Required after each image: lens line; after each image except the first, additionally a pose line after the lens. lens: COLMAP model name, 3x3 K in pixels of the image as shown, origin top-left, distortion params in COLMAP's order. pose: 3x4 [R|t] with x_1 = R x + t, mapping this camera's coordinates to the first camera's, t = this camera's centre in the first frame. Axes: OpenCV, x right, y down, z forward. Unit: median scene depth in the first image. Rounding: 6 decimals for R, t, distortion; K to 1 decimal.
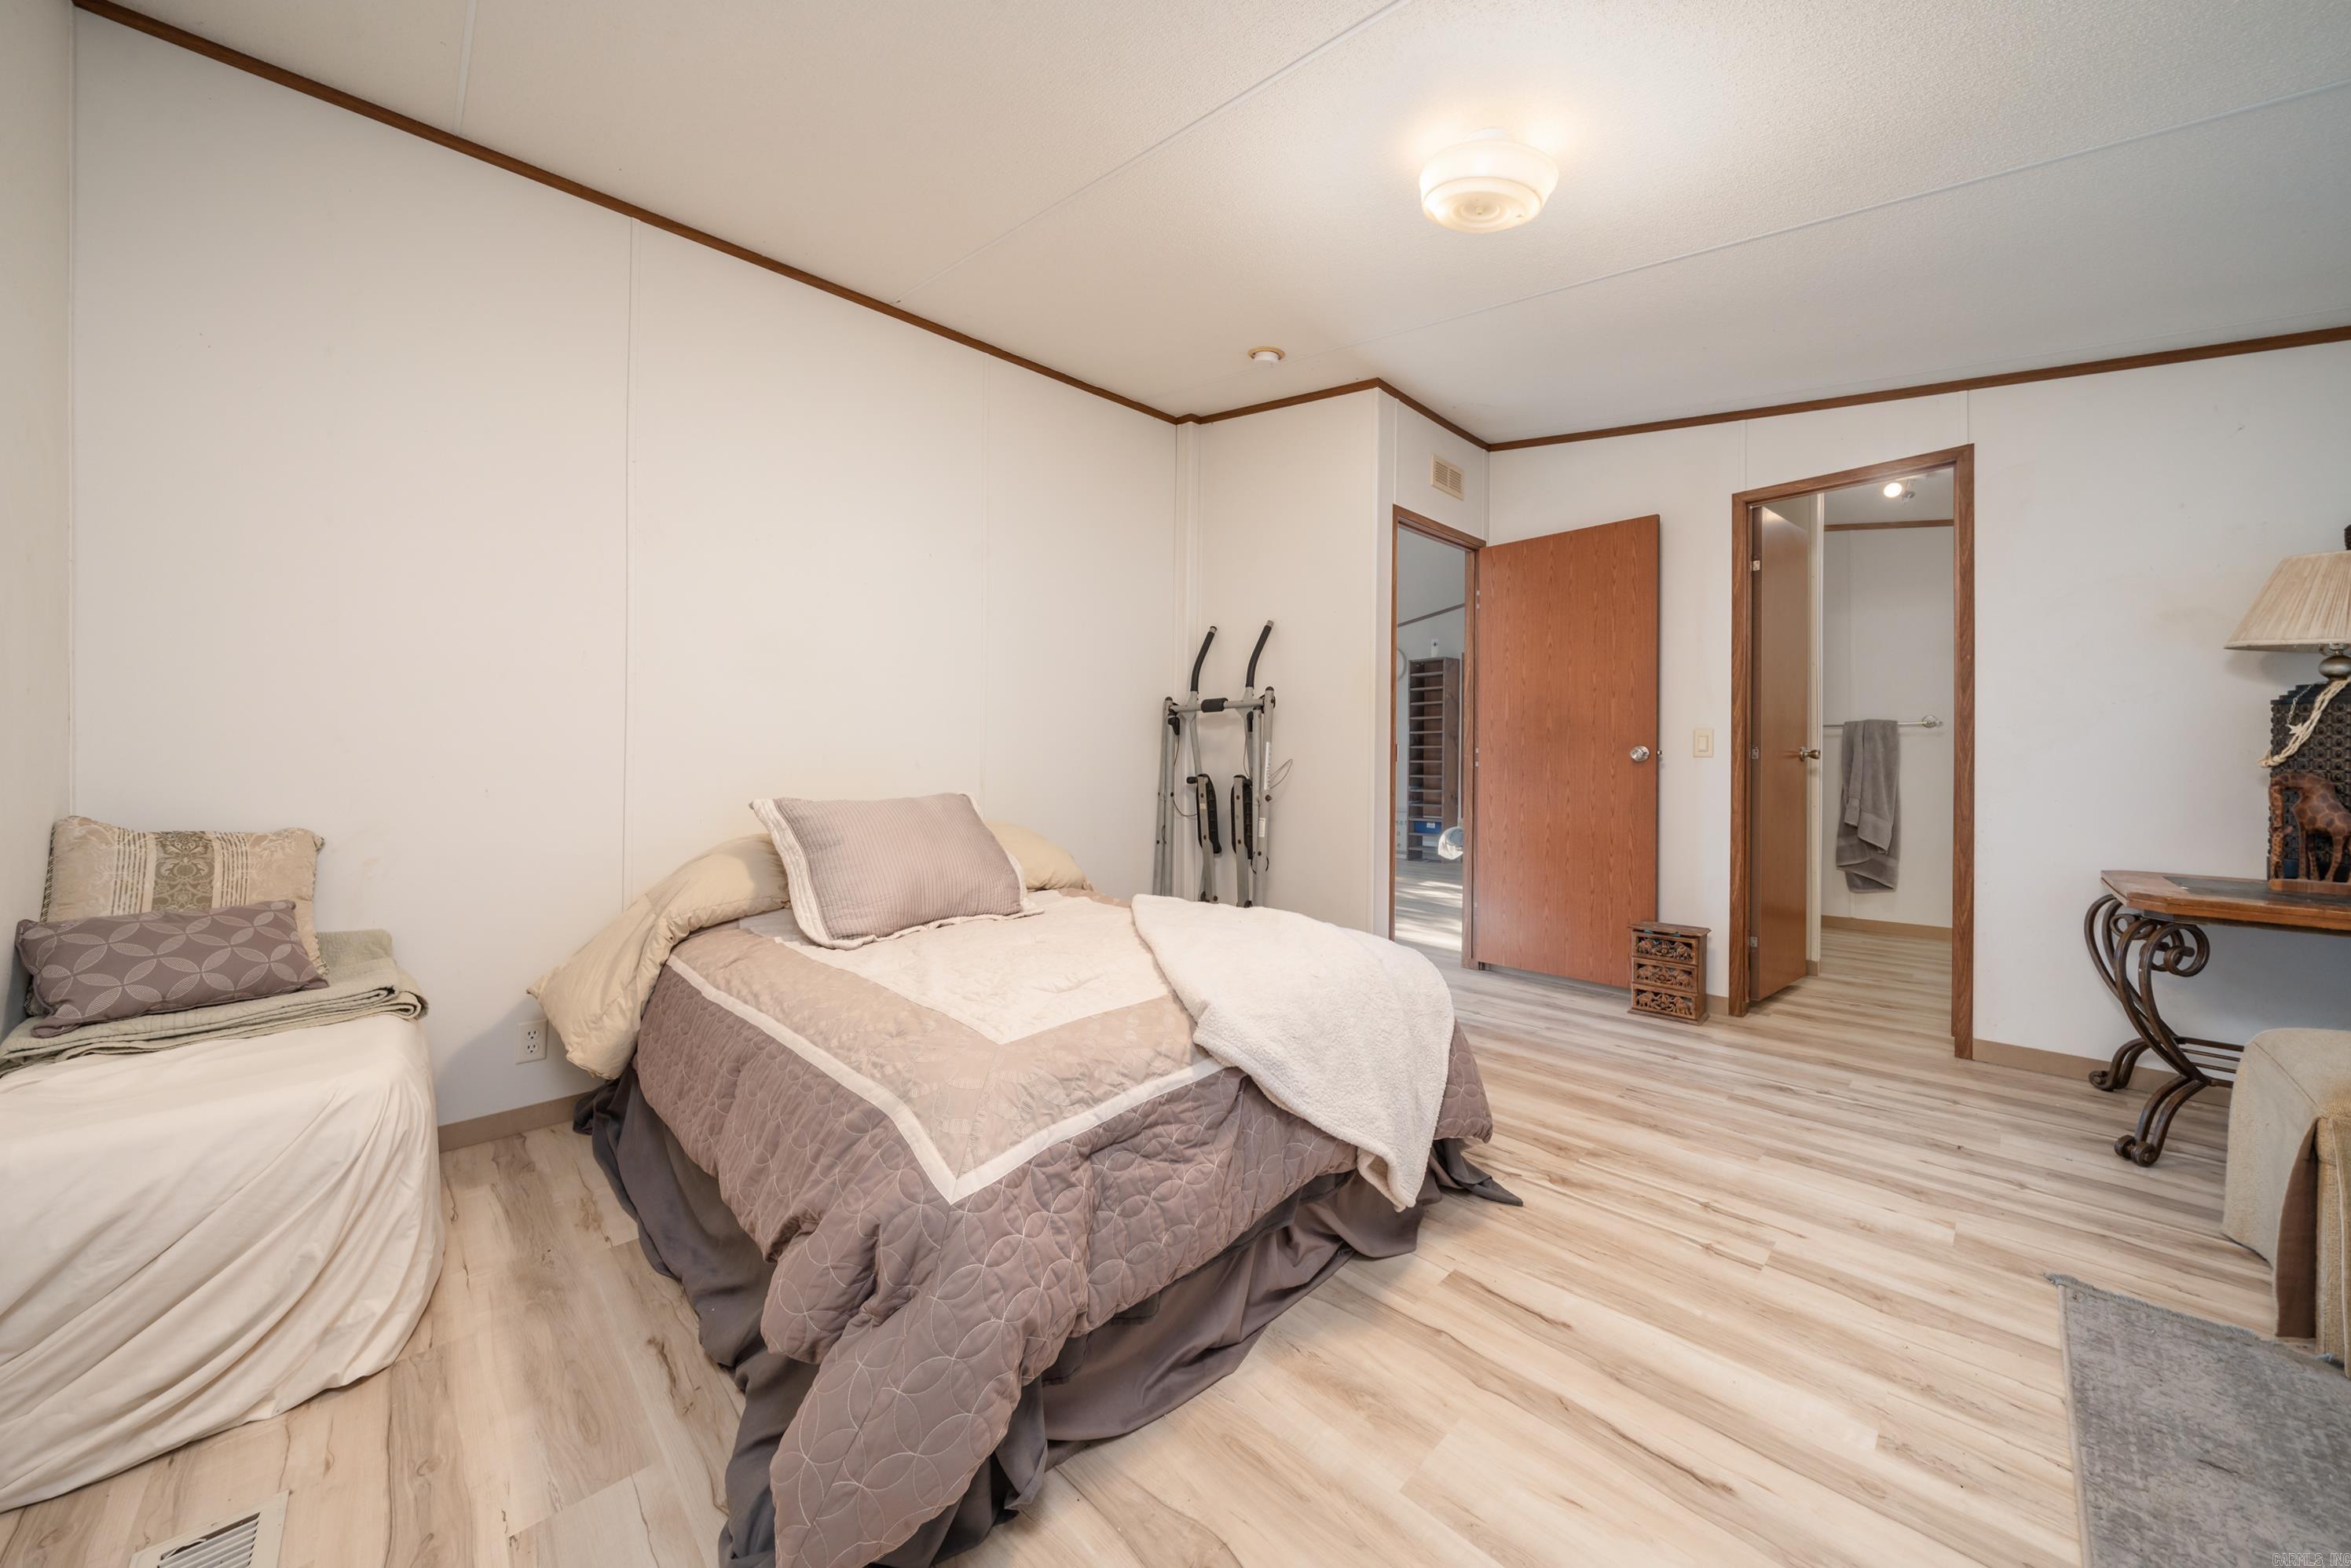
lens RADIAL K [[809.8, 0, 1172.7], [0, 809.8, 750.3], [0, 0, 1]] dist [-0.000223, -0.000017]
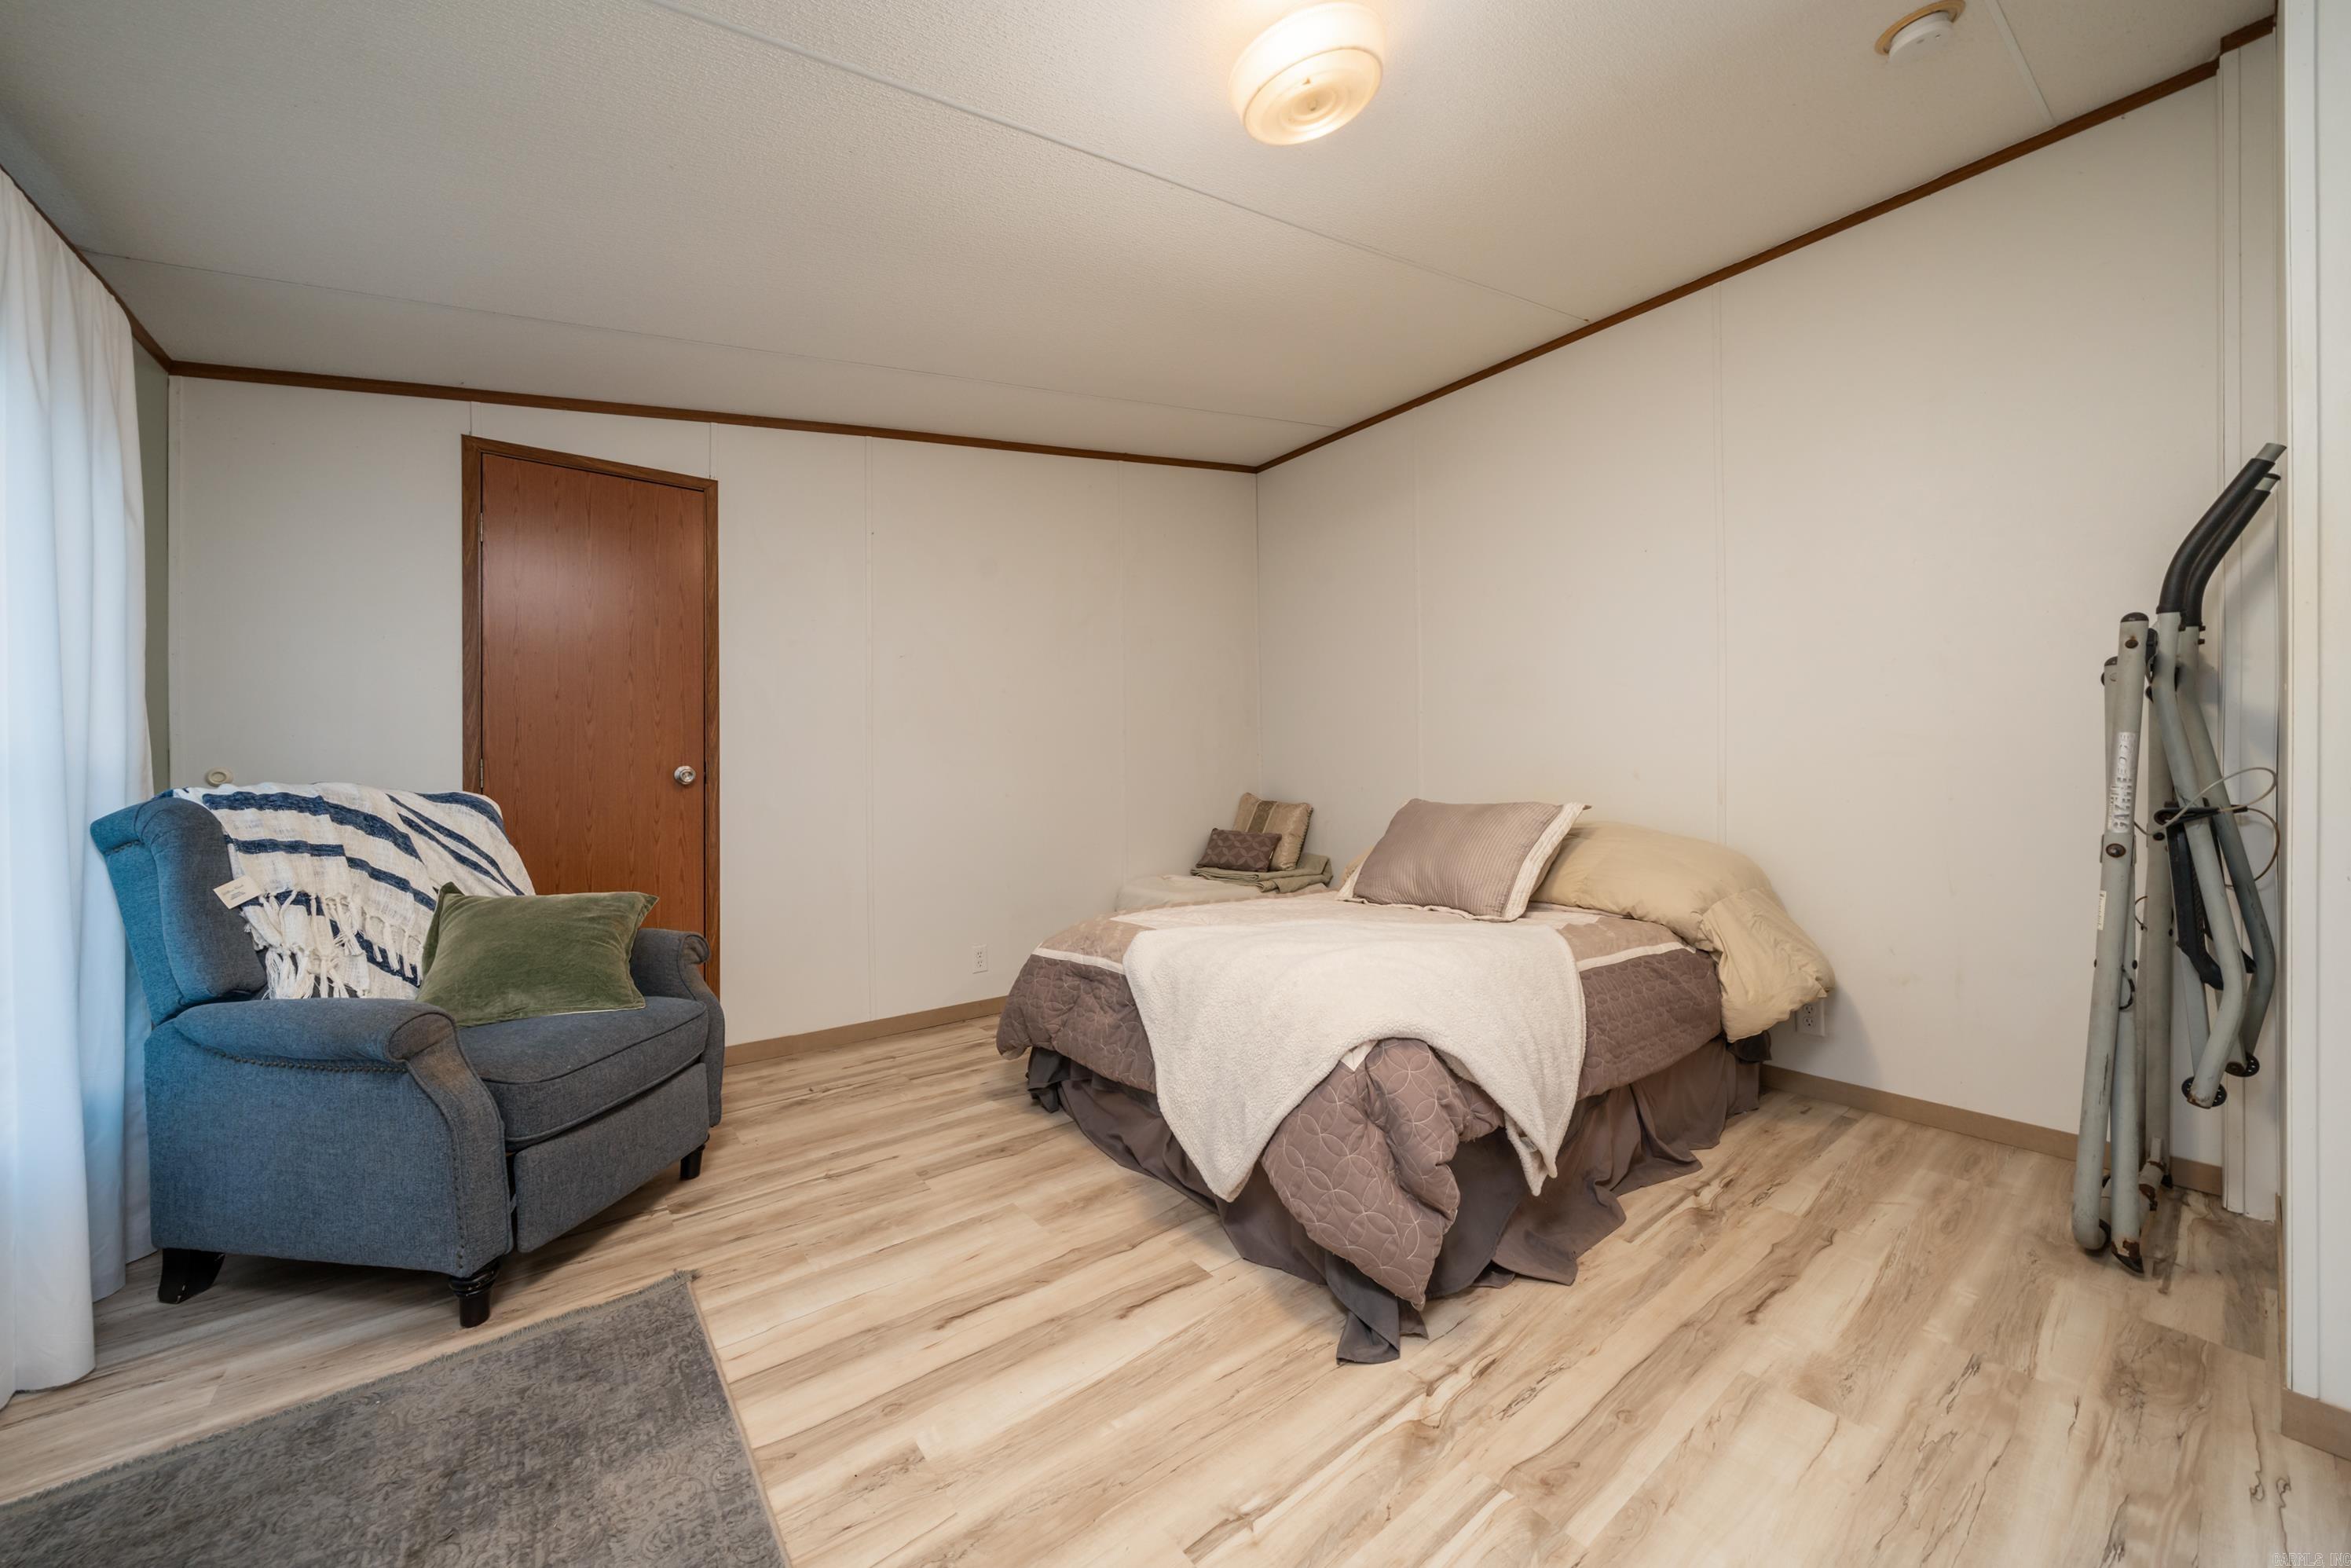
lens RADIAL K [[877.4, 0, 1178.8], [0, 877.4, 775.9], [0, 0, 1]] dist [-0.000556, -0.000062]
pose [[-0.115785, 0.002632, -0.993271, 0.931477], [0.017615, 0.999845, 0.000597, 0.011432], [0.993118, -0.017427, -0.115814, 0.710867]]
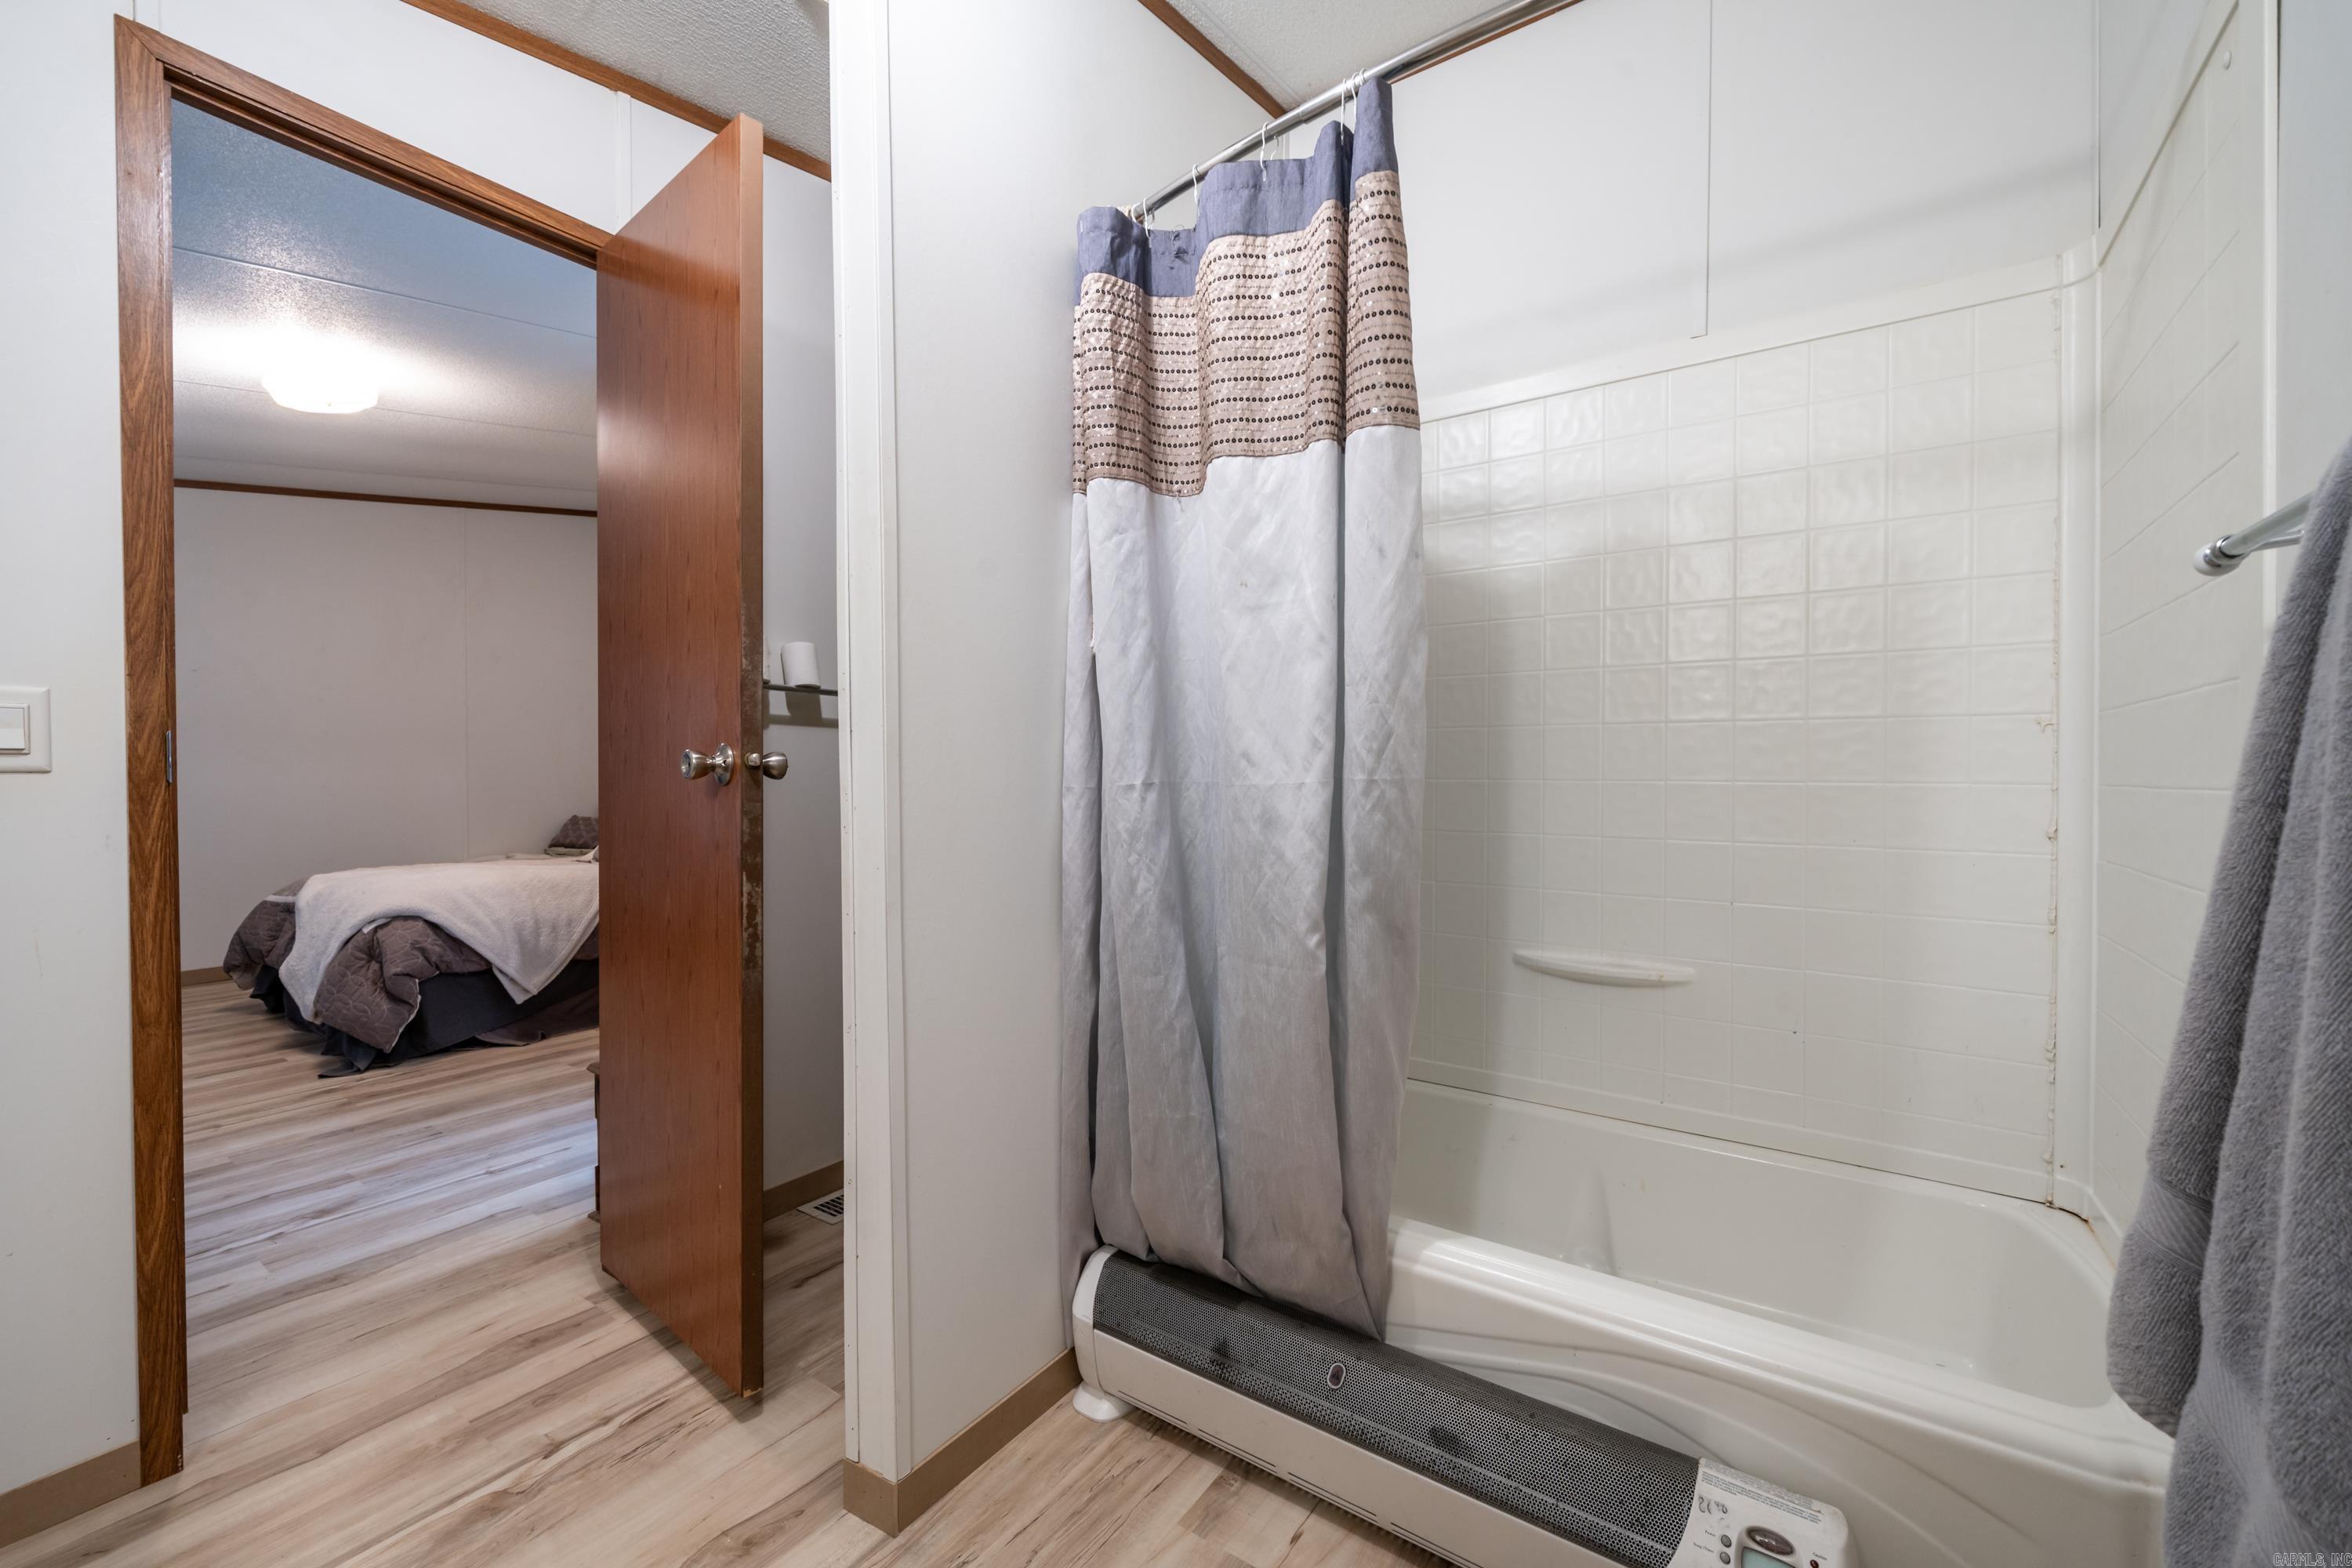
lens RADIAL K [[962.5, 0, 1166.7], [0, 962.5, 772.4], [0, 0, 1]] dist [0.018073, -0.000049]
pose [[0.173038, 0.003690, -0.984908, 1.797111], [0.012057, 0.999910, 0.005864, 0.017177], [0.984841, -0.012890, 0.172978, 1.636005]]
